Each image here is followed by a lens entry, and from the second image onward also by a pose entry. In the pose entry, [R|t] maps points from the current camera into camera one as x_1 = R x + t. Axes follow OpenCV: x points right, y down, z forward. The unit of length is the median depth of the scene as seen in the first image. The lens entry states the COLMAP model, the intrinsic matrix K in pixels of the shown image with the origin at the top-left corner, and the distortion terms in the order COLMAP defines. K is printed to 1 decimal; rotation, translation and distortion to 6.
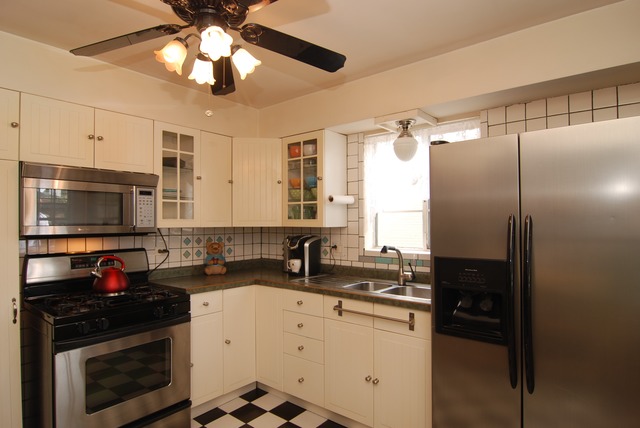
lens RADIAL K [[365.0, 0, 319.9], [0, 365.0, 218.1], [0, 0, 1]] dist [0.000029, -0.000410]
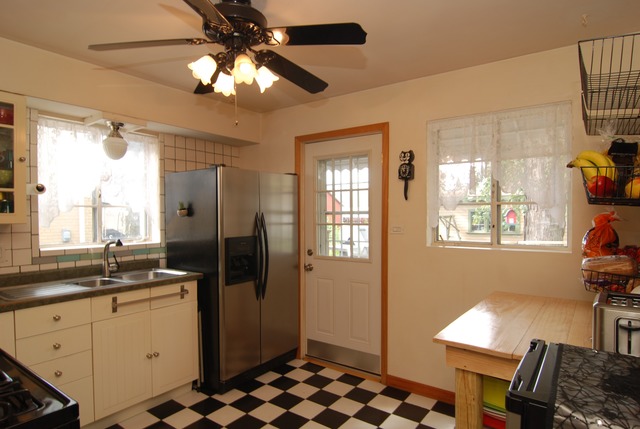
lens RADIAL K [[365.0, 0, 320.3], [0, 365.0, 215.8], [0, 0, 1]] dist [0.000029, -0.000410]
pose [[-0.056421, 0.001715, 0.998406, -0.870512], [-0.004333, 0.999989, -0.001963, 0.007959], [-0.998398, -0.004437, -0.056413, 0.462820]]
